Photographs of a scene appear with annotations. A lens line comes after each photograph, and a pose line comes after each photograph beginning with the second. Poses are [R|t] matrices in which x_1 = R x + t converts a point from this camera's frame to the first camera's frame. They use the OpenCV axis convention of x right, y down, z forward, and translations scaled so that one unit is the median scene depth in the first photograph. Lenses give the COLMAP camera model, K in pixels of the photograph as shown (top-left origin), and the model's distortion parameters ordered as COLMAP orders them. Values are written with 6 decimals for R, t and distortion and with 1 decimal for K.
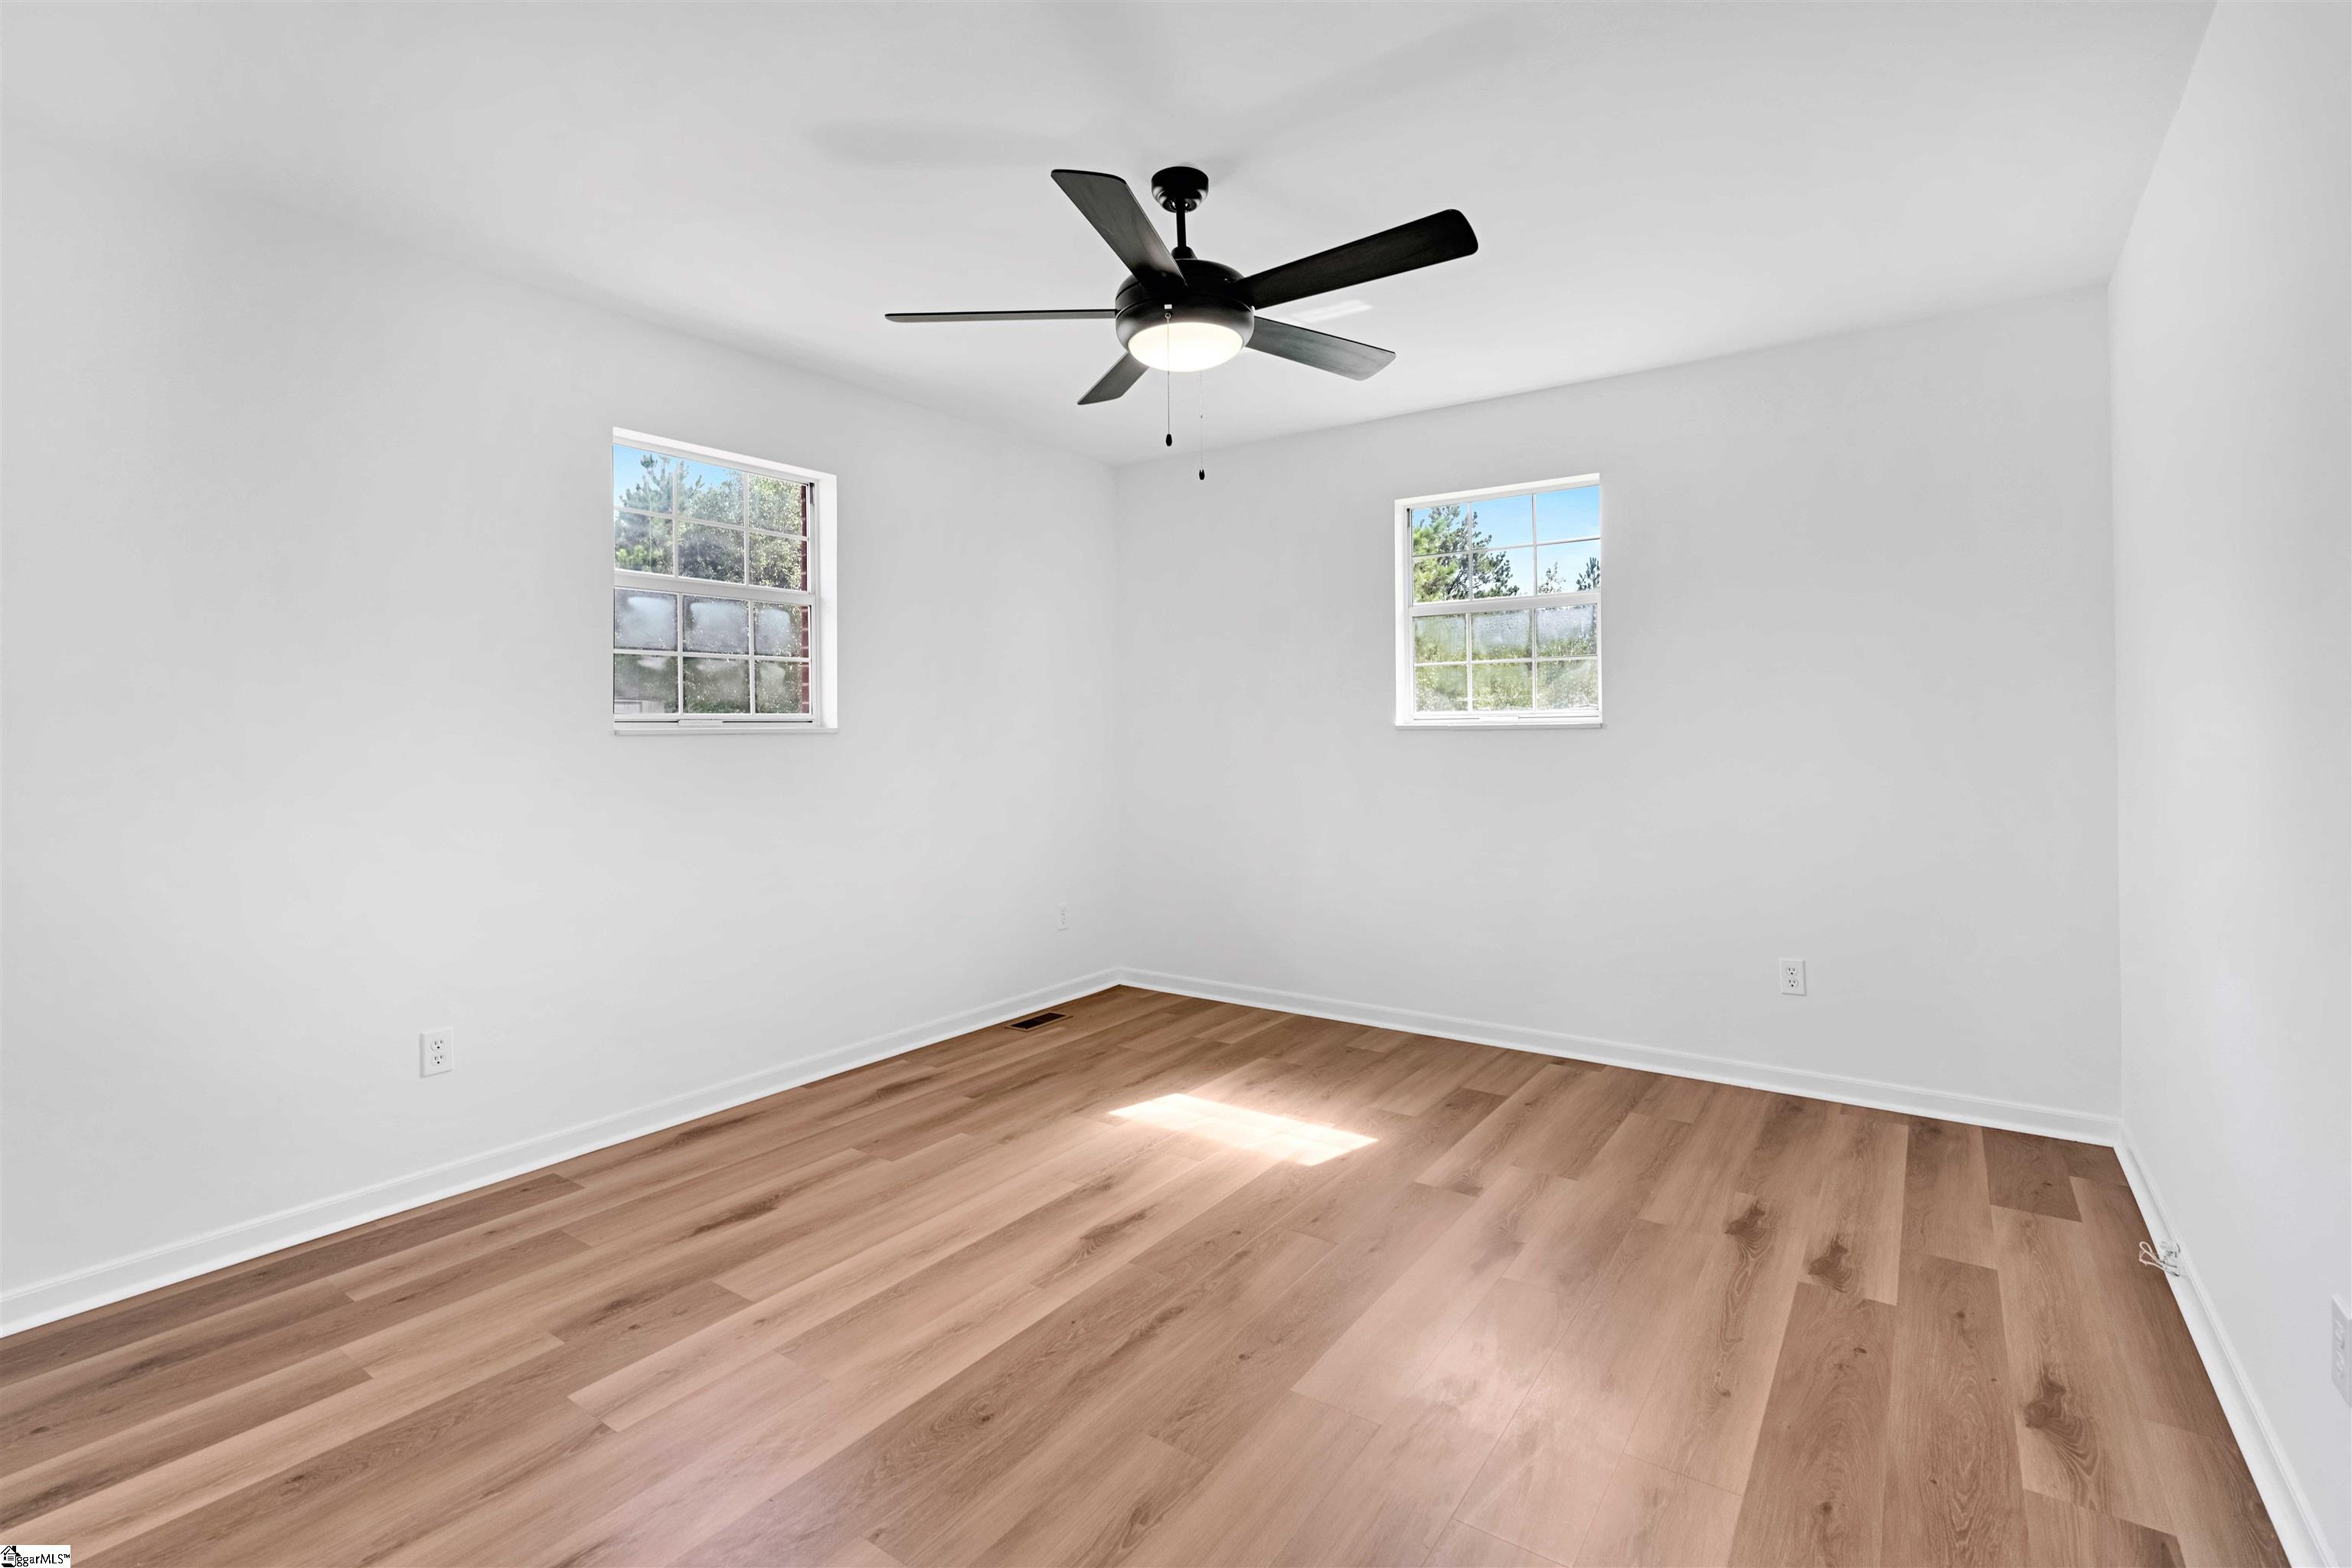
lens RADIAL K [[1069.9, 0, 1176.0], [0, 1069.9, 784.0], [0, 0, 1]] dist [-0.001937, -0.000409]
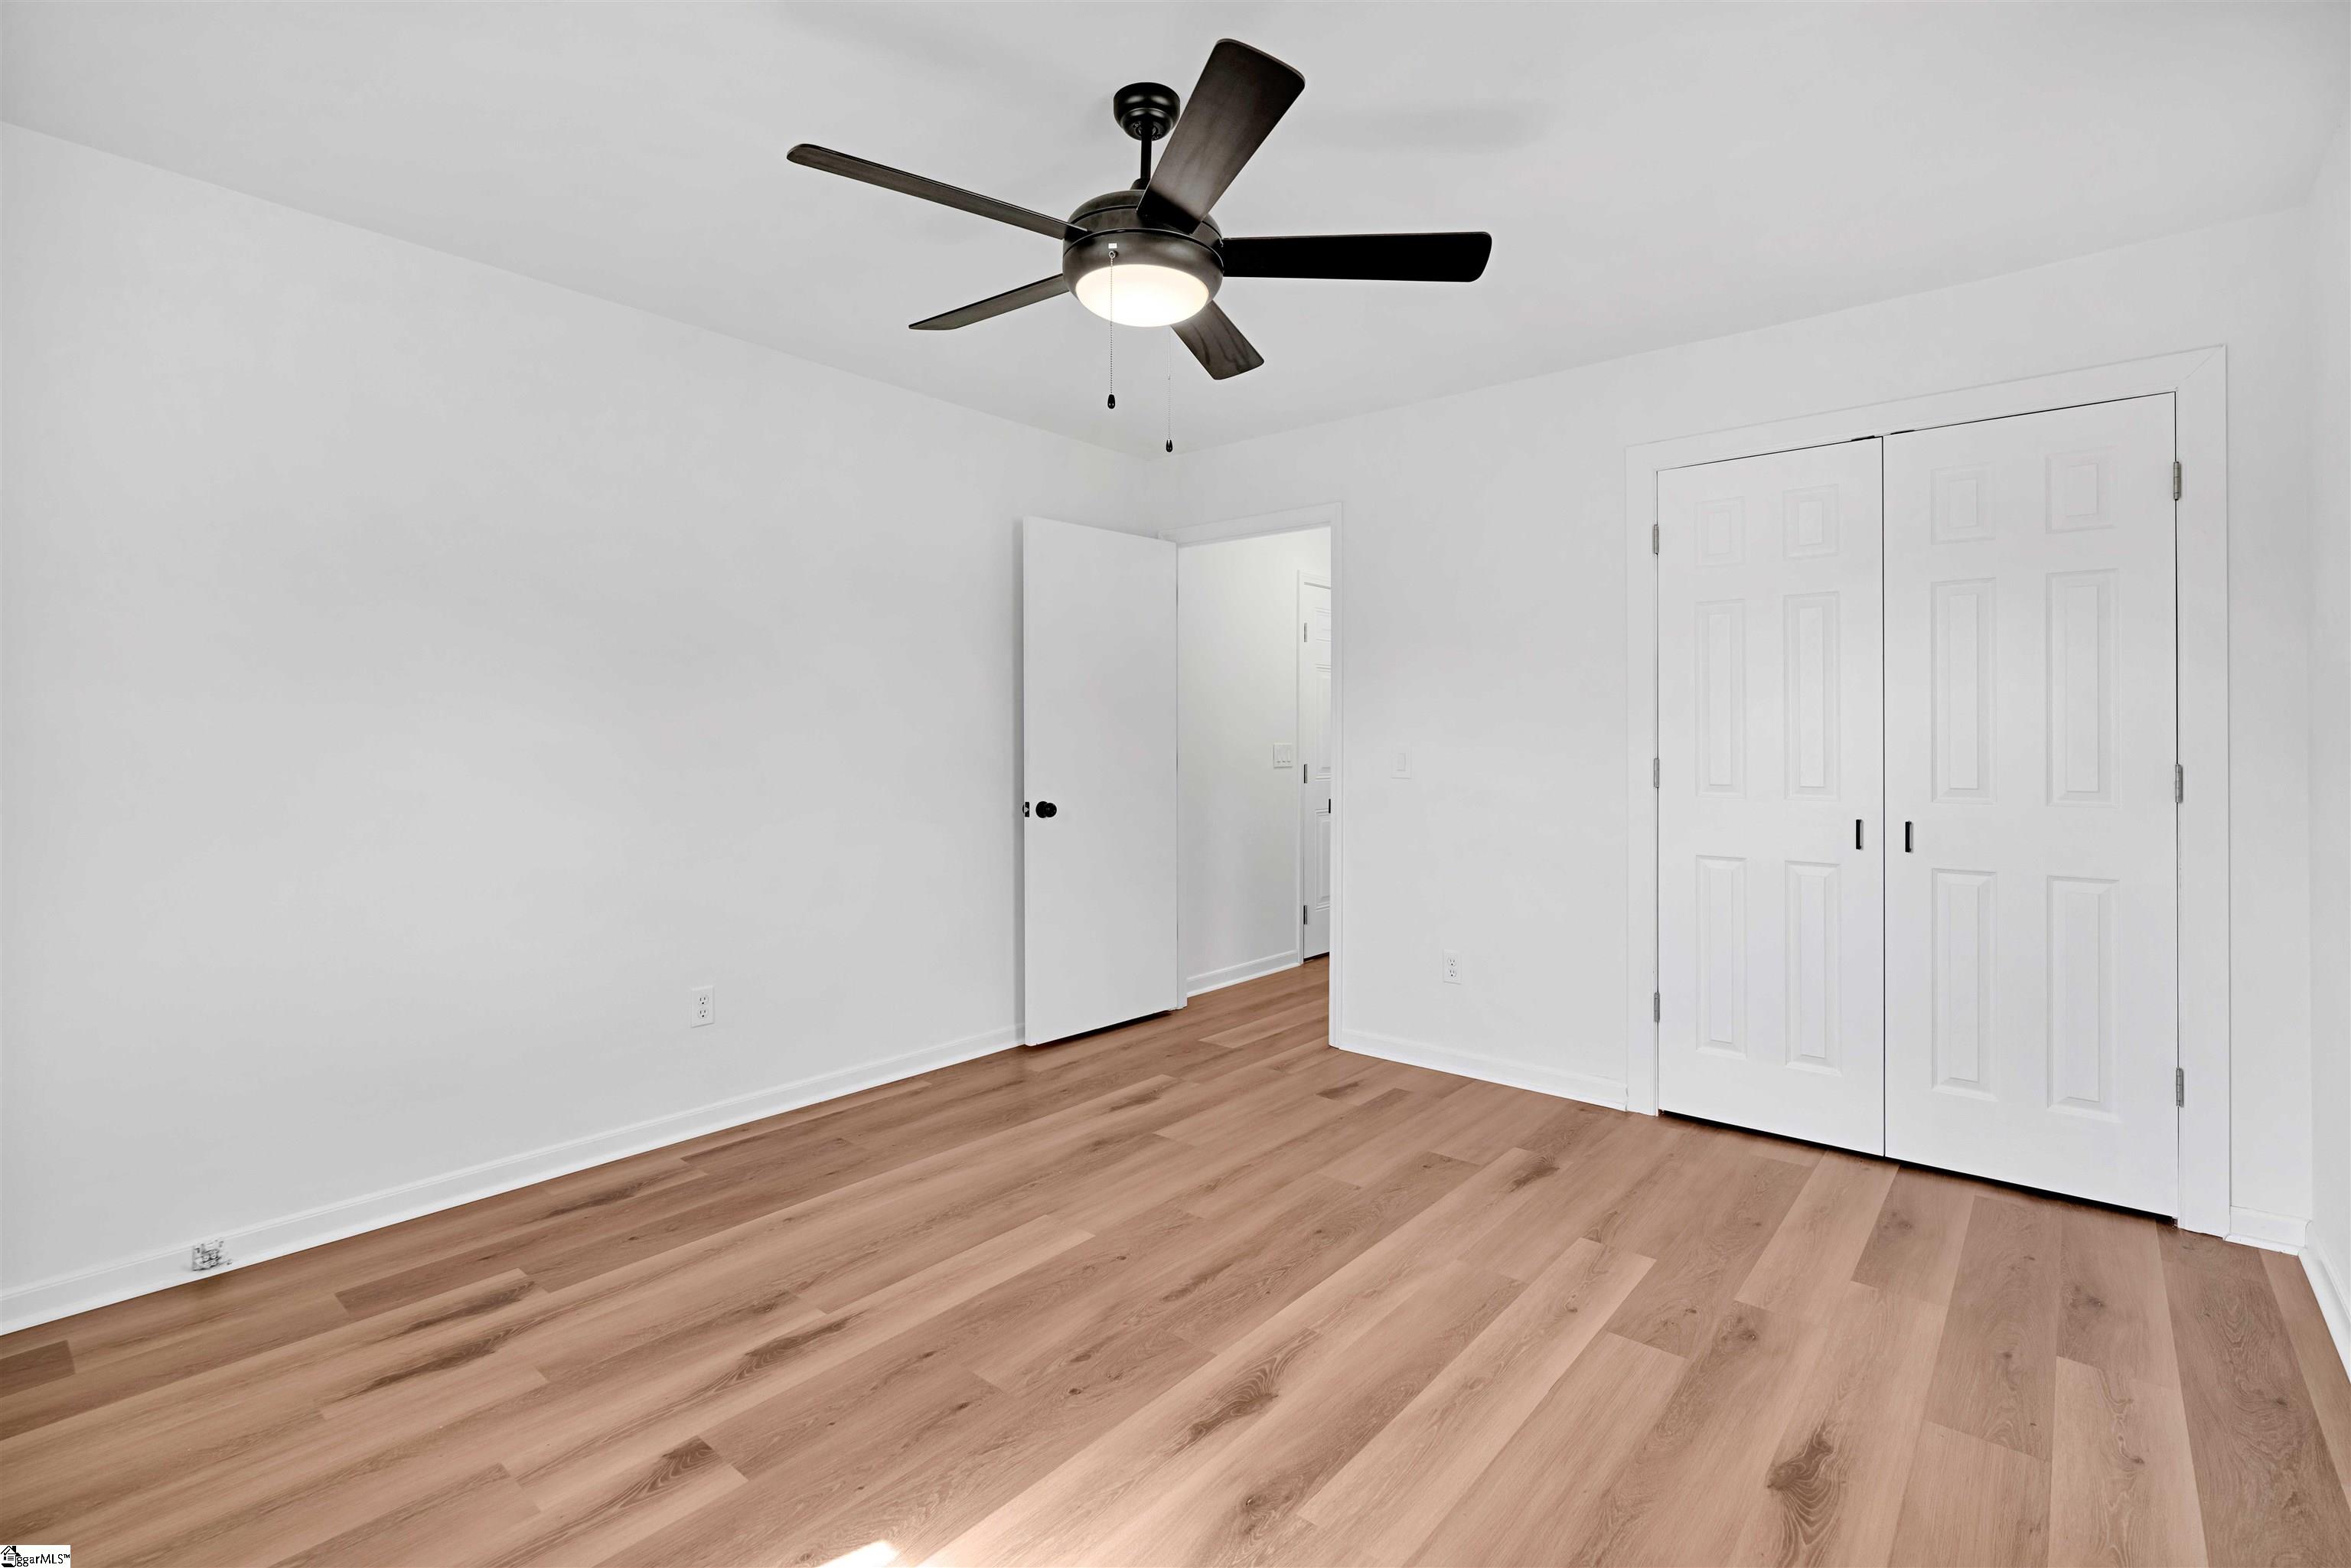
lens RADIAL K [[1069.4, 0, 1175.5], [0, 1069.4, 784.0], [0, 0, 1]] dist [-0.001937, -0.000409]
pose [[-0.996228, 0.002270, 0.086743, -0.090913], [0.009944, 0.996058, 0.088145, -0.092130], [-0.086201, 0.088675, -0.992324, 1.885175]]
